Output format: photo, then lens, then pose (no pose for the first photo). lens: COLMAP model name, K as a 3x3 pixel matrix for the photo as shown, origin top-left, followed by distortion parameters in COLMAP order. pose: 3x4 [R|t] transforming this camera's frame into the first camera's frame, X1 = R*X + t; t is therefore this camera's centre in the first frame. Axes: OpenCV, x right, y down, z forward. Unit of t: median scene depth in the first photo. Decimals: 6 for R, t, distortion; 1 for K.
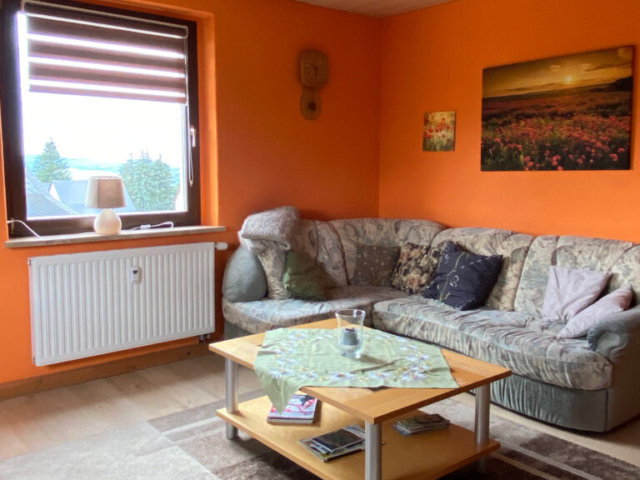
lens RADIAL K [[617.5, 0, 320.0], [0, 617.5, 240.0], [0, 0, 1]] dist [0.036712, -0.000687]
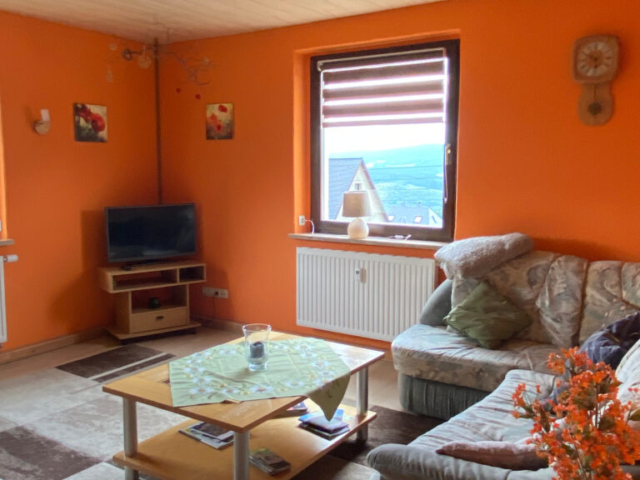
lens RADIAL K [[617.5, 0, 320.0], [0, 617.5, 240.0], [0, 0, 1]] dist [0.036712, -0.000687]
pose [[0.283172, 0.110827, -0.952644, 0.742520], [-0.121595, 0.989434, 0.078963, -0.086951], [0.951330, 0.093477, 0.293656, 0.542187]]
